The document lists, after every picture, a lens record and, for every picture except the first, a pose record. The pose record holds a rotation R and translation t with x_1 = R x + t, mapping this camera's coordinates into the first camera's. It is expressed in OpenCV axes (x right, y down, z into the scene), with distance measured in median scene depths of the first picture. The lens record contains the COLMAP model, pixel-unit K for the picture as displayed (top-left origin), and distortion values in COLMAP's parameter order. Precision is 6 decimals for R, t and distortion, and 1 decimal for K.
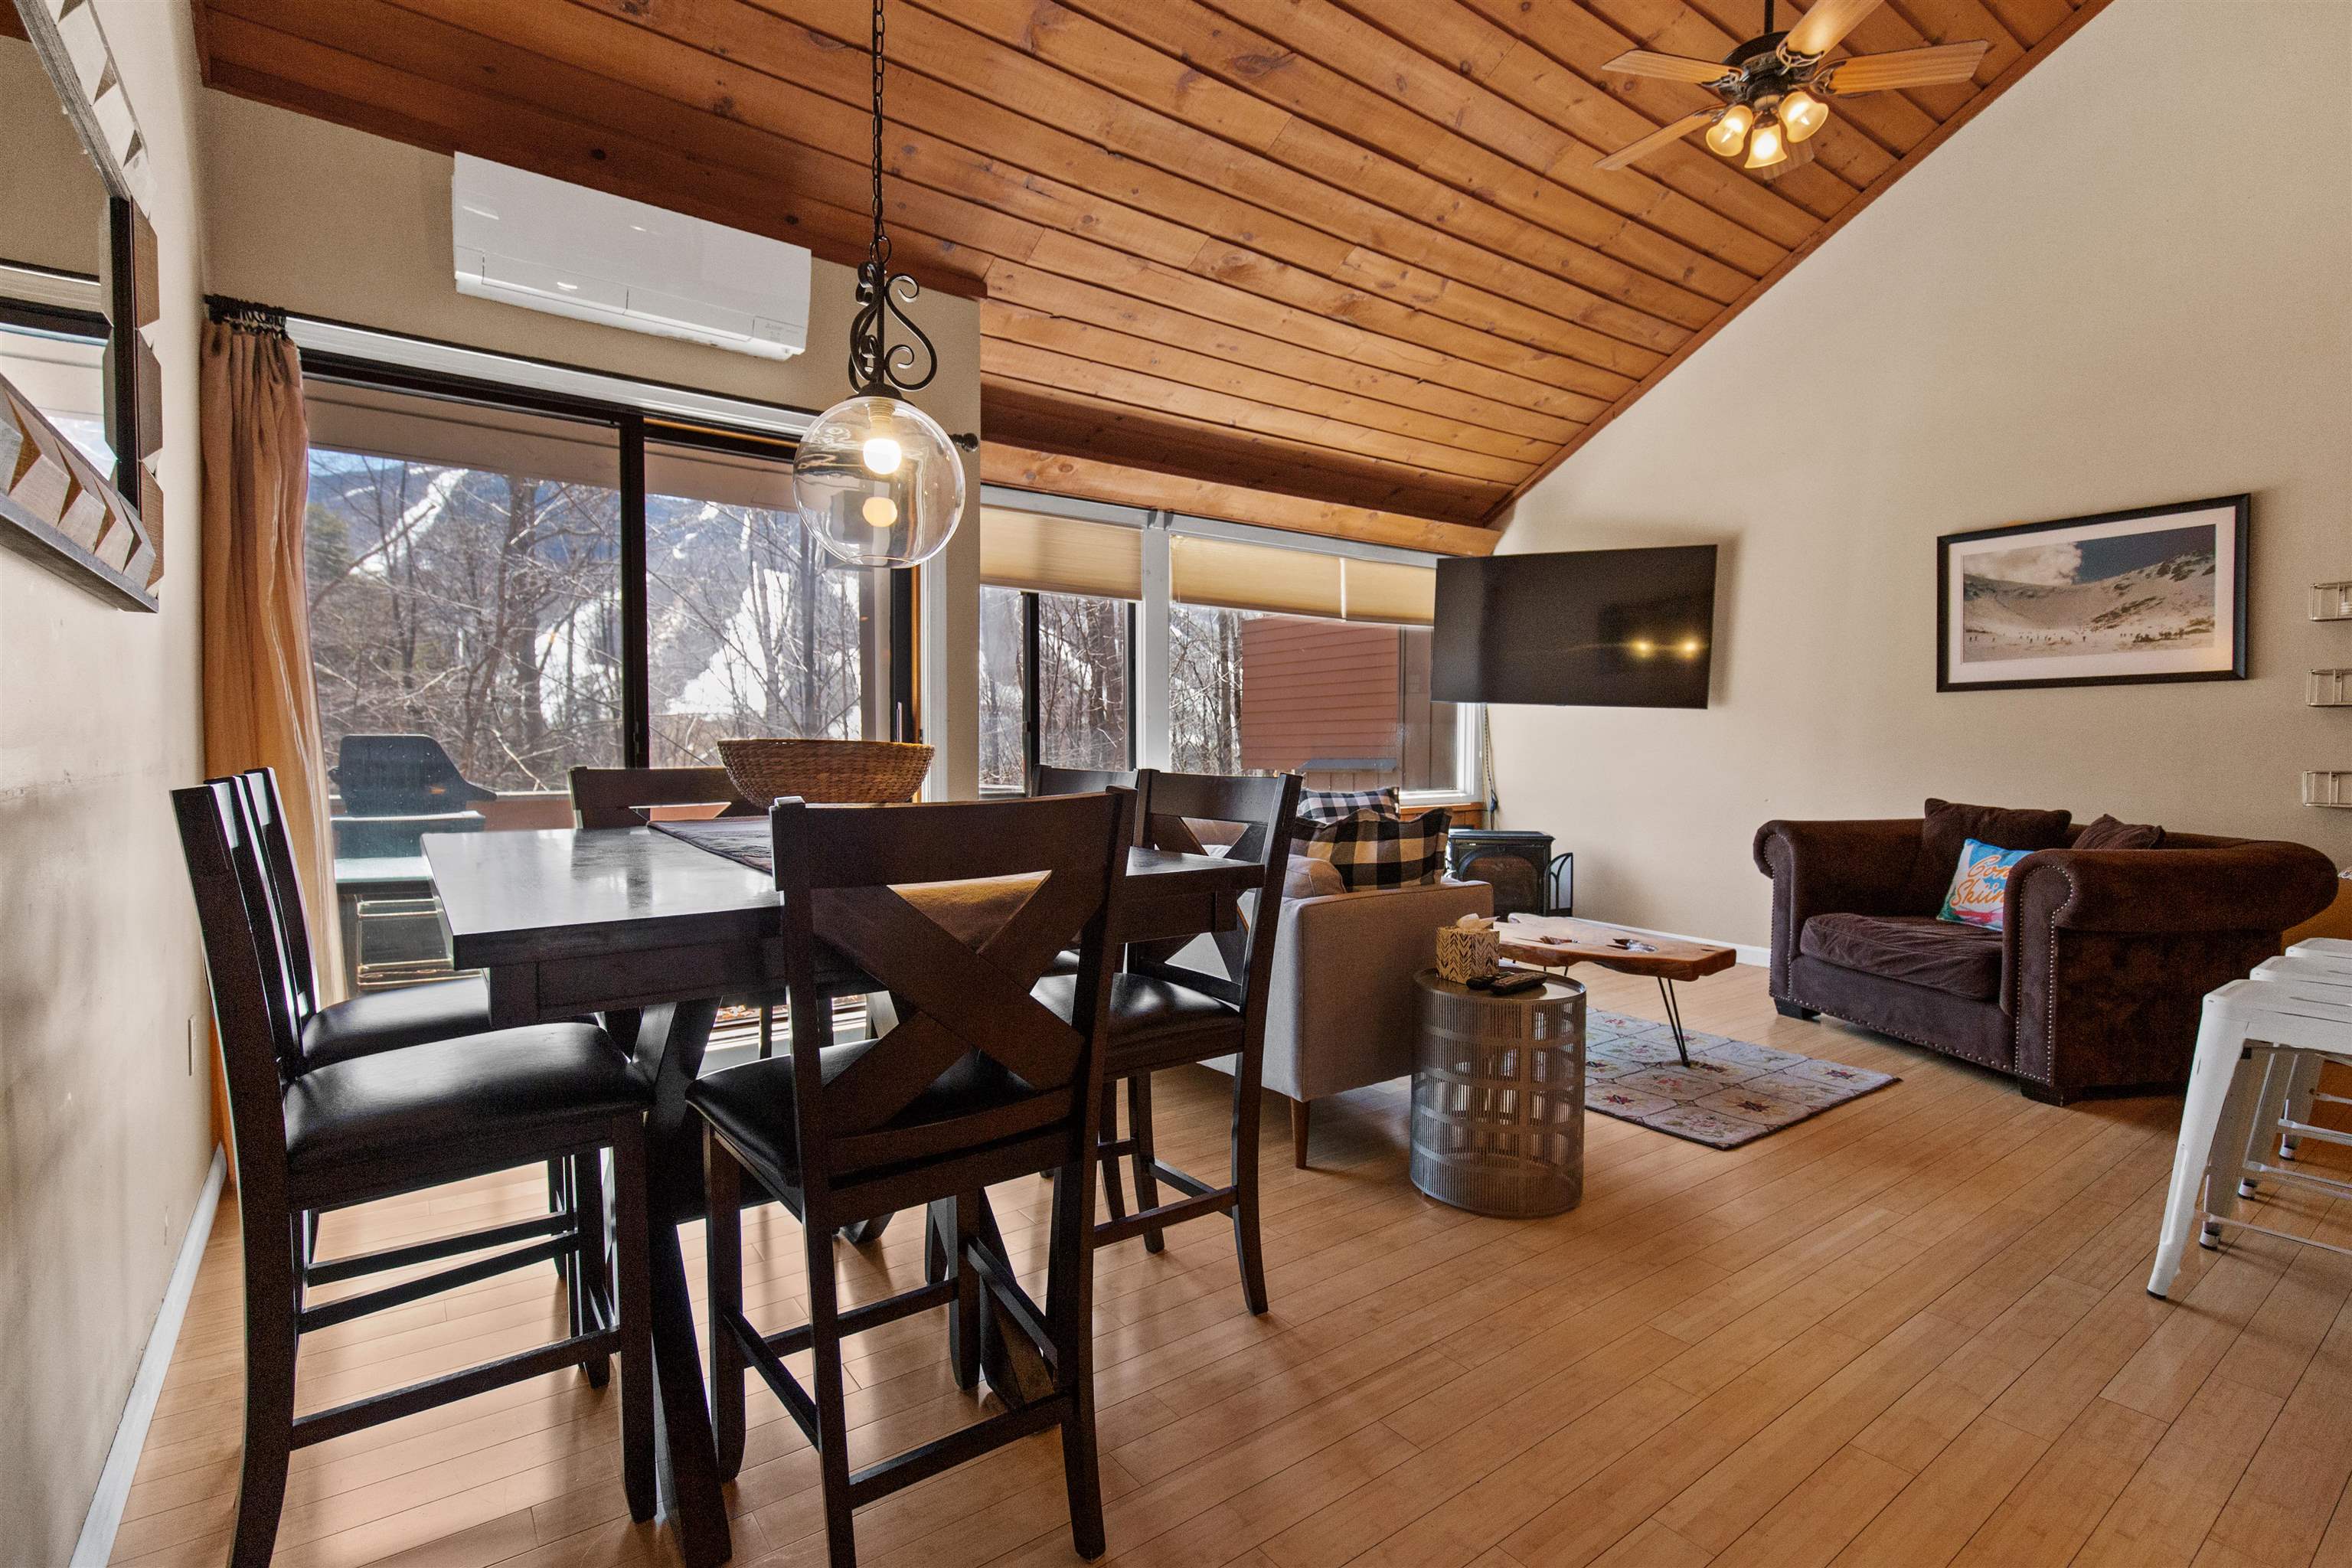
lens RADIAL K [[1093.1, 0, 1183.4], [0, 1093.1, 783.1], [0, 0, 1]] dist [0.001668, -0.000407]
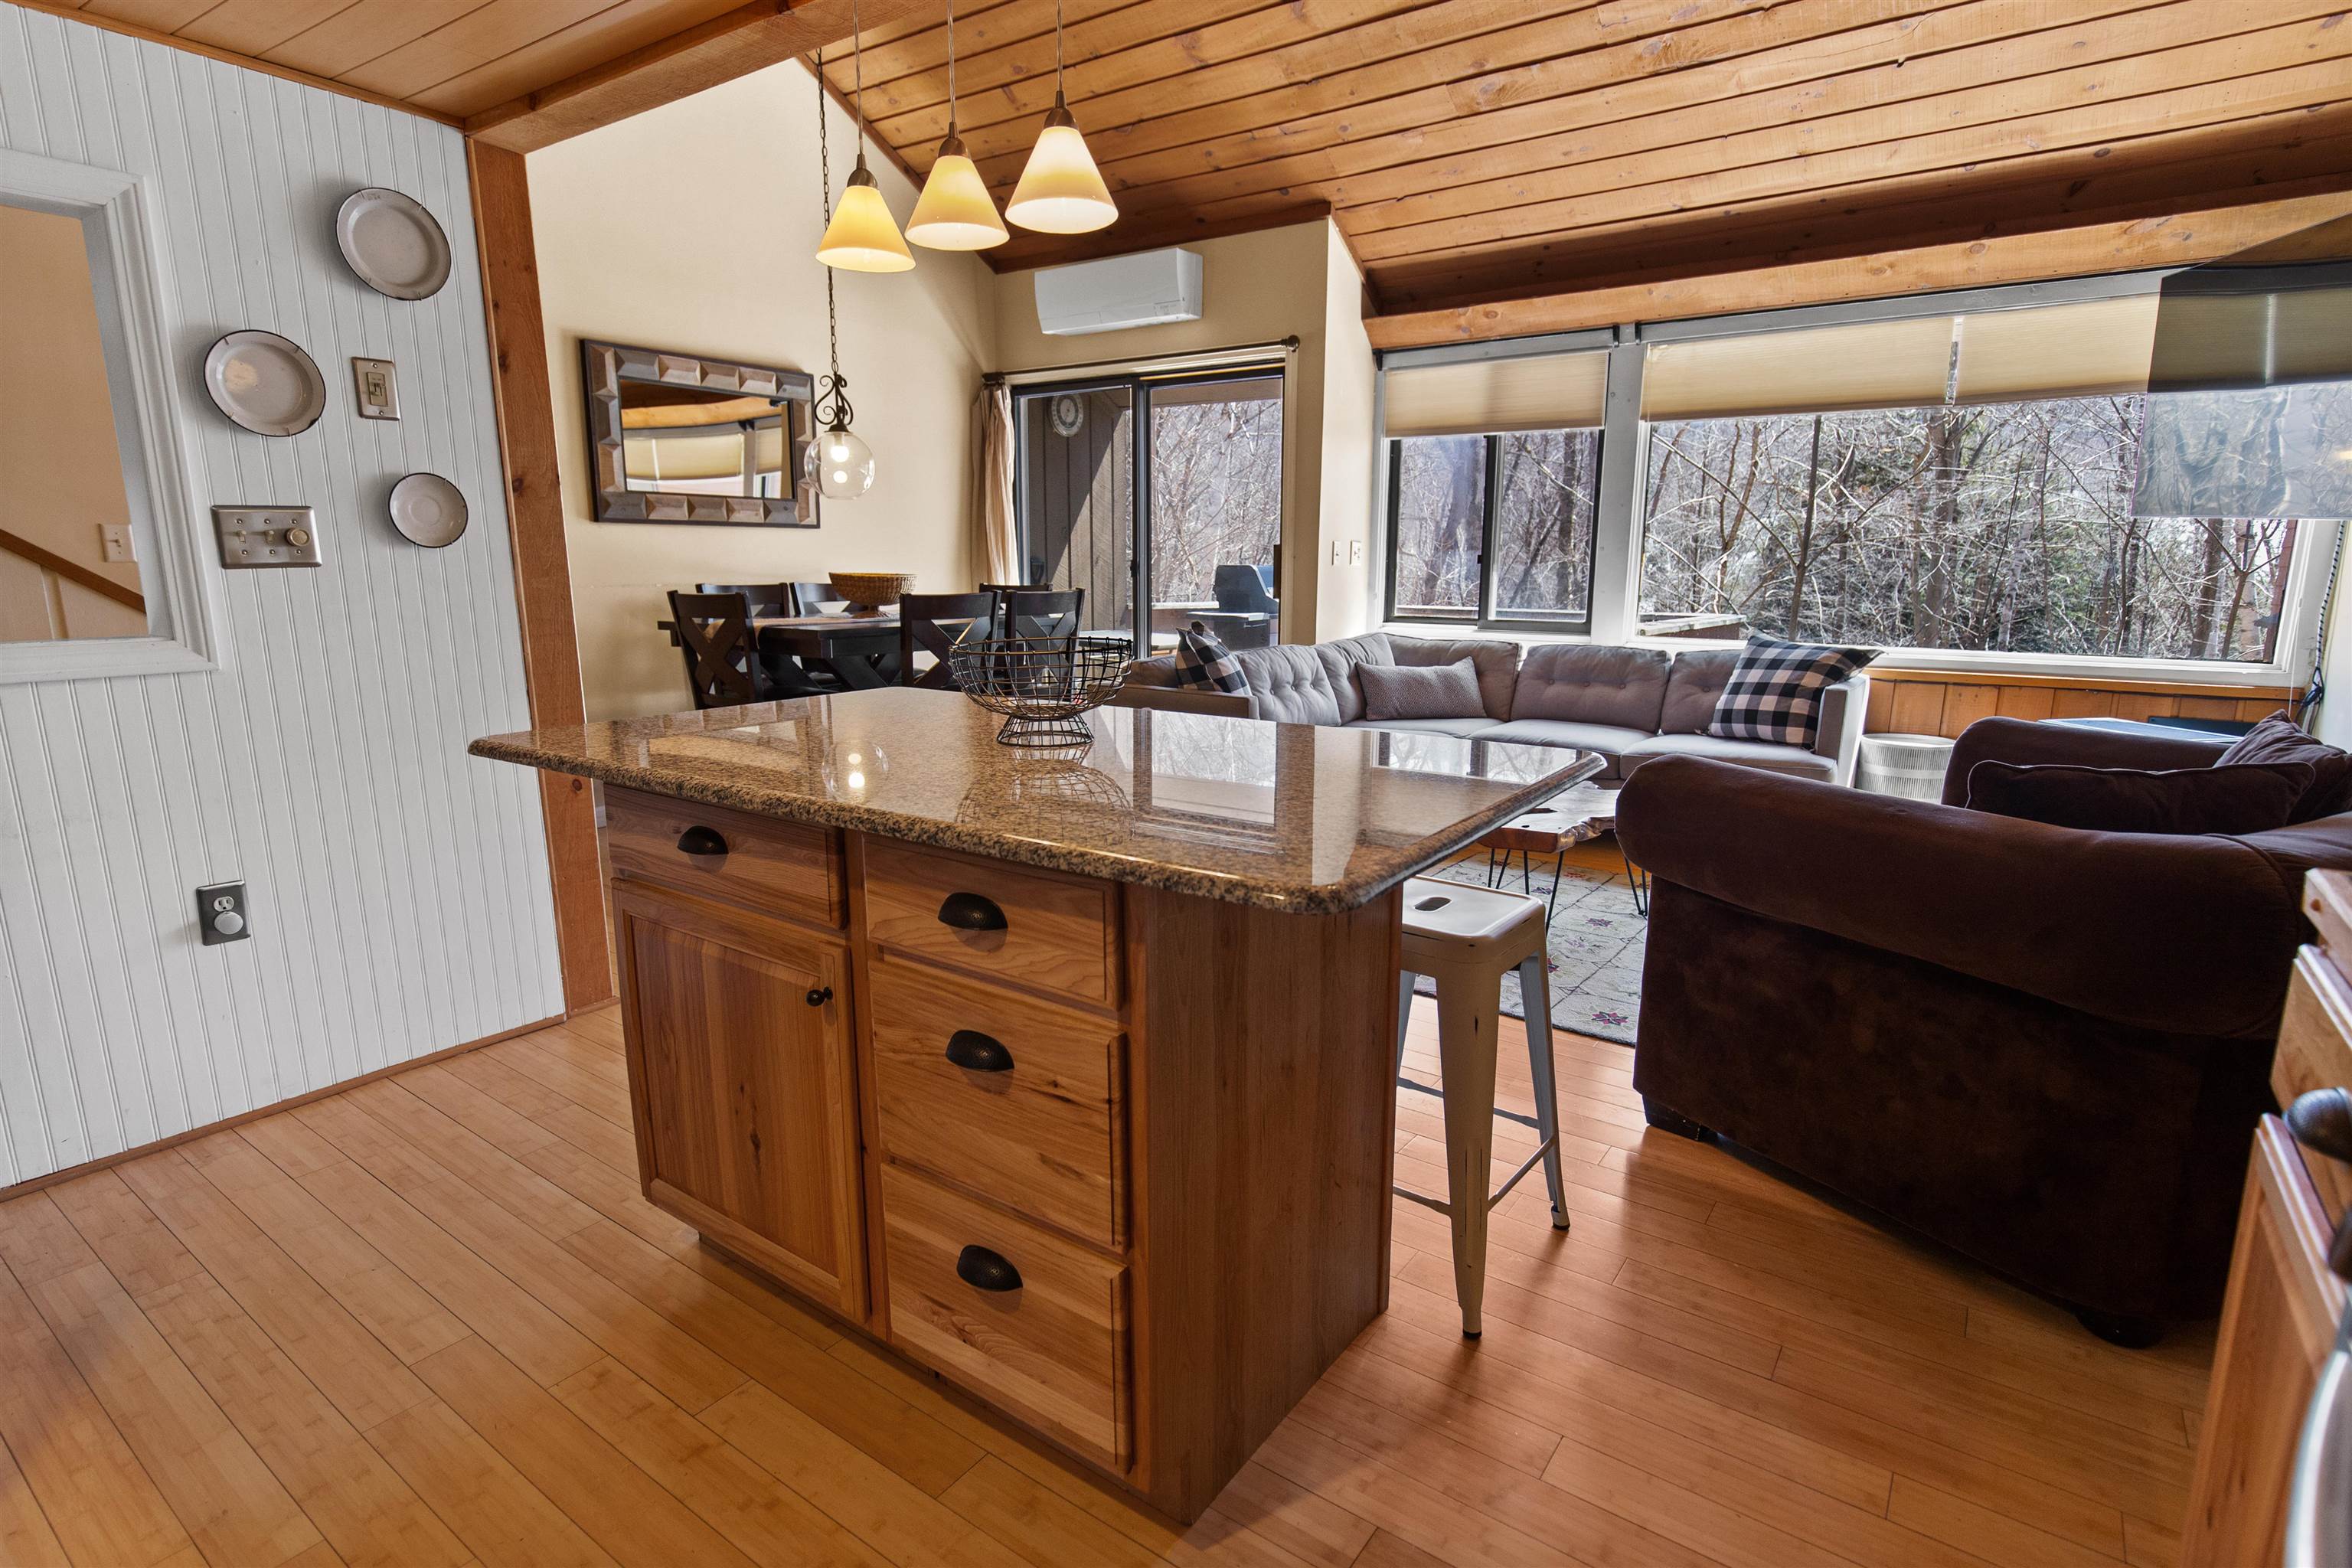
lens RADIAL K [[1180.8, 0, 1176.0], [0, 1180.8, 784.0], [0, 0, 1]] dist [-0.003789, -0.000247]
pose [[0.298845, 0.177913, -0.937570, 1.030964], [-0.038923, 0.983923, 0.174303, -0.026312], [0.953507, -0.015596, 0.300966, 0.371795]]
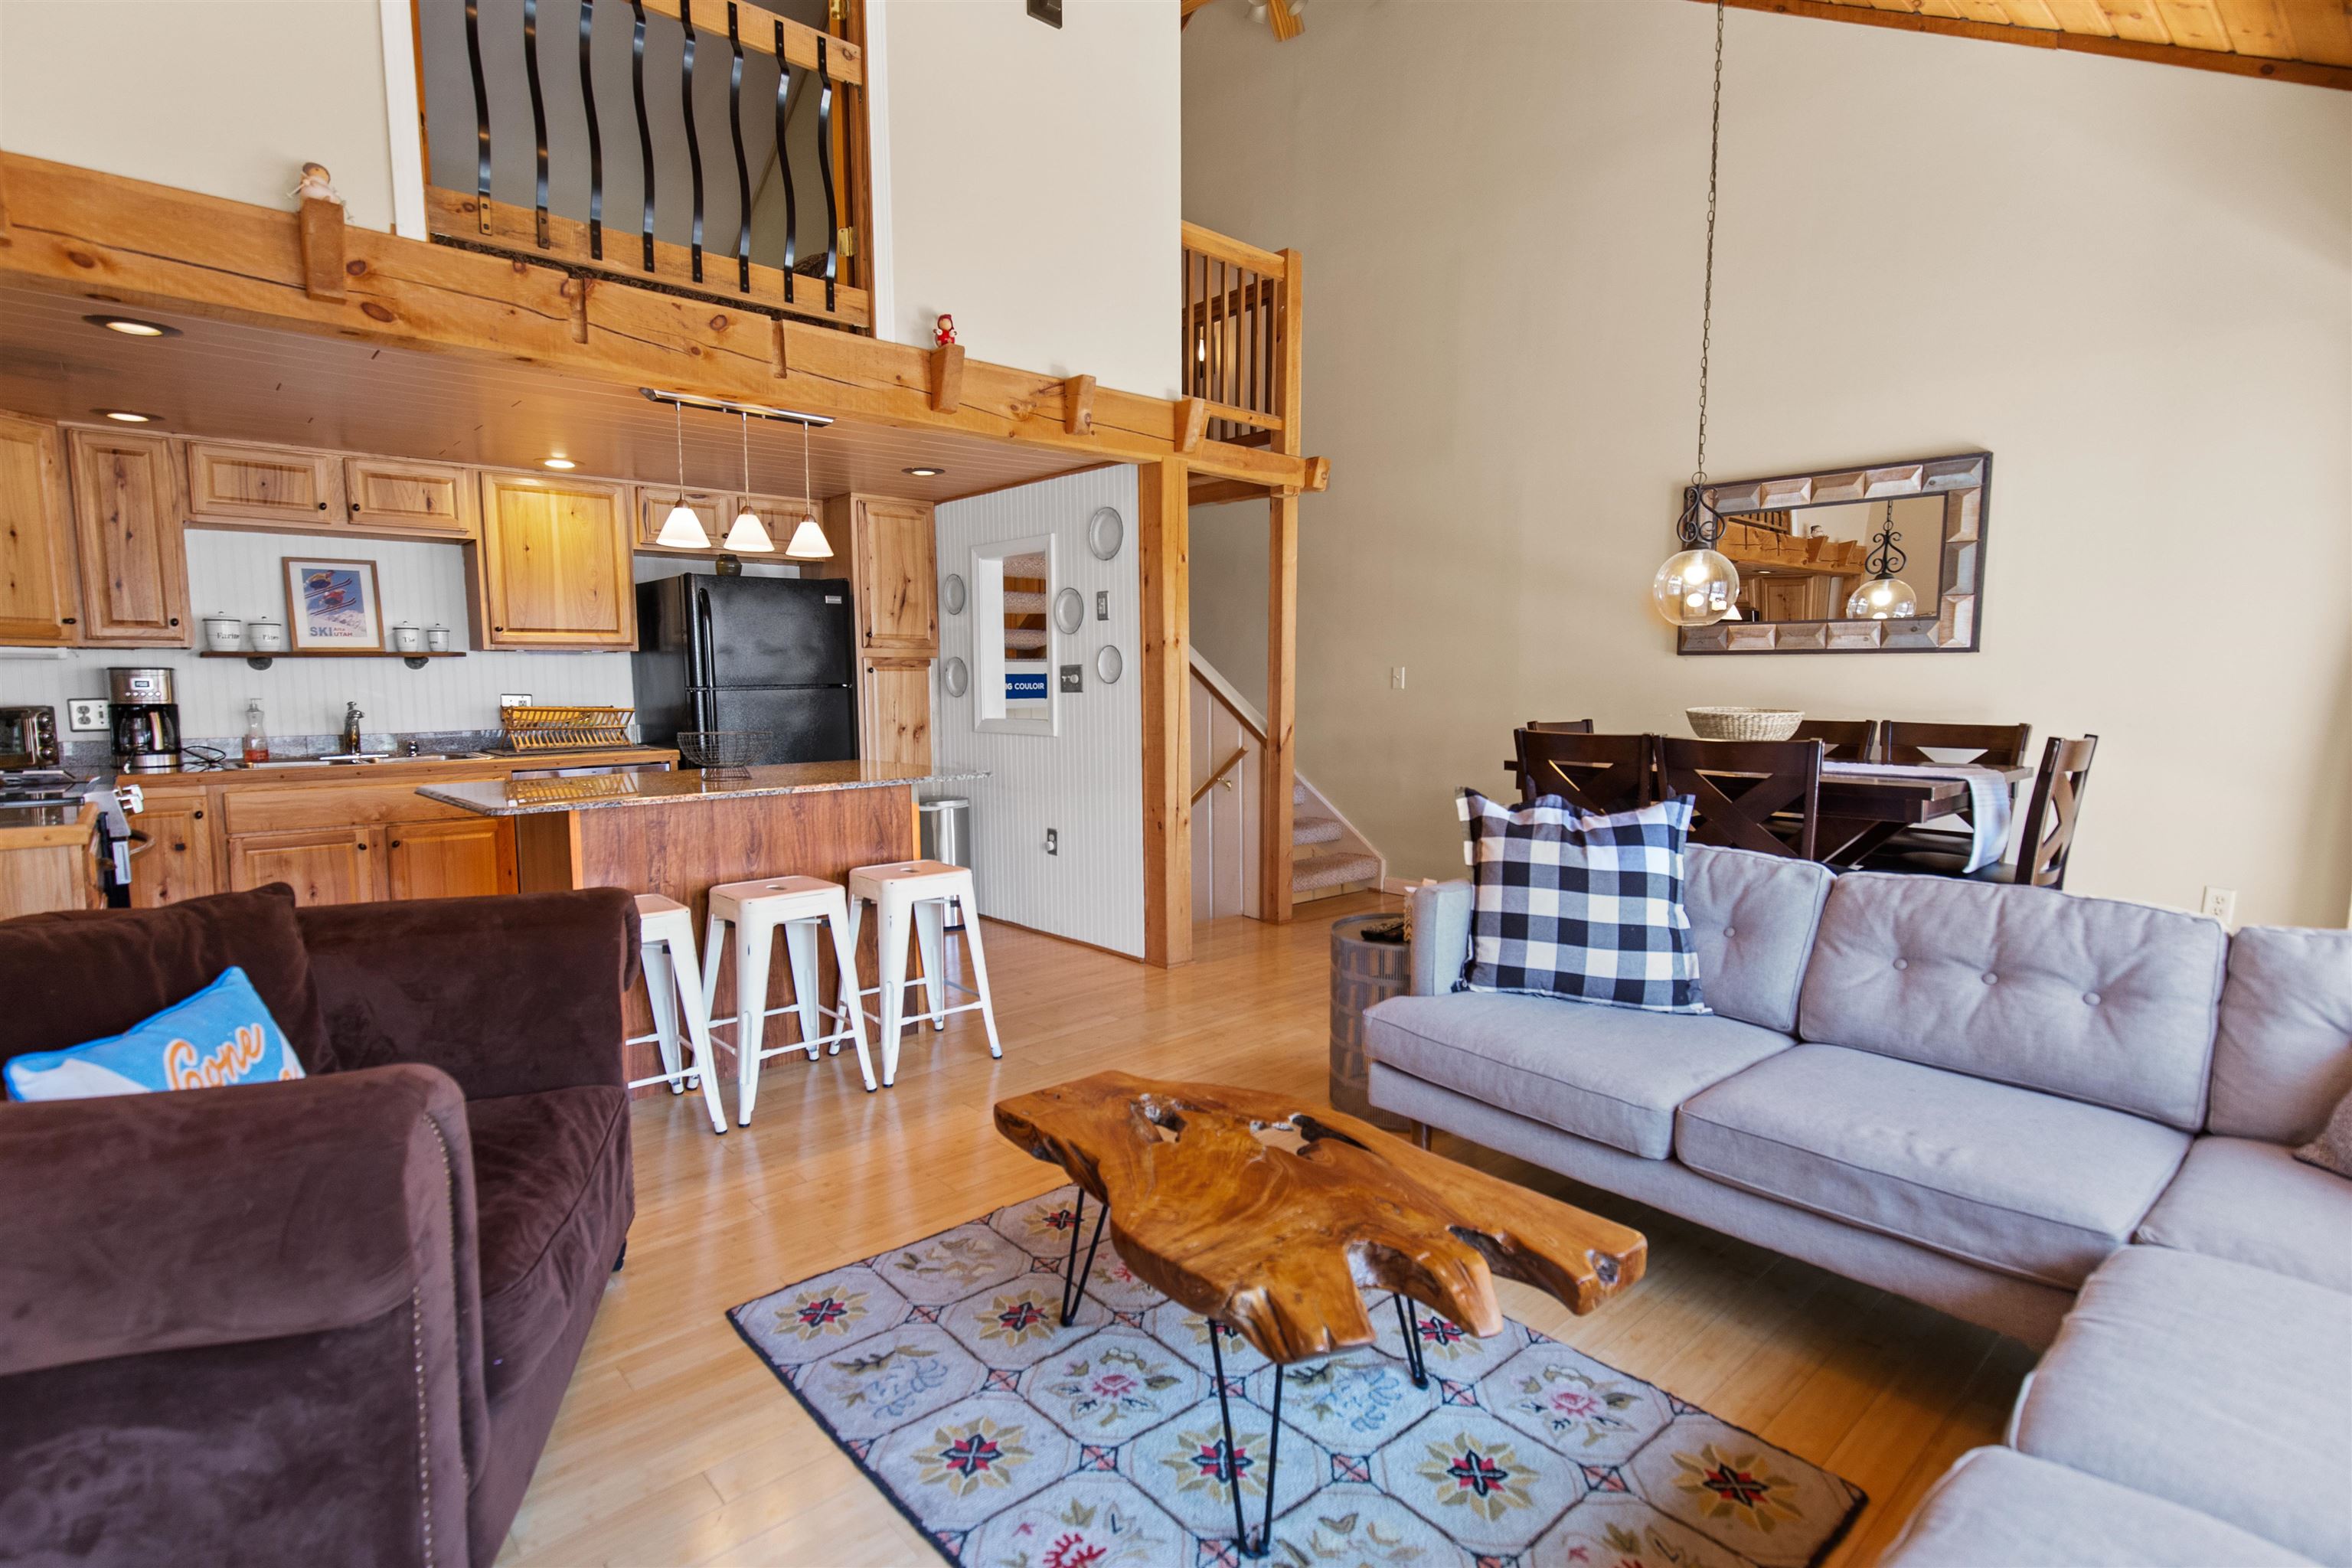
lens RADIAL K [[1130.4, 0, 1174.1], [0, 1130.4, 782.5], [0, 0, 1]] dist [0.009300, -0.001021]
pose [[-0.995902, 0.005204, -0.090291, 0.381458], [-0.006844, 0.991144, 0.132617, -0.074949], [0.090181, 0.132692, -0.987046, 1.284139]]
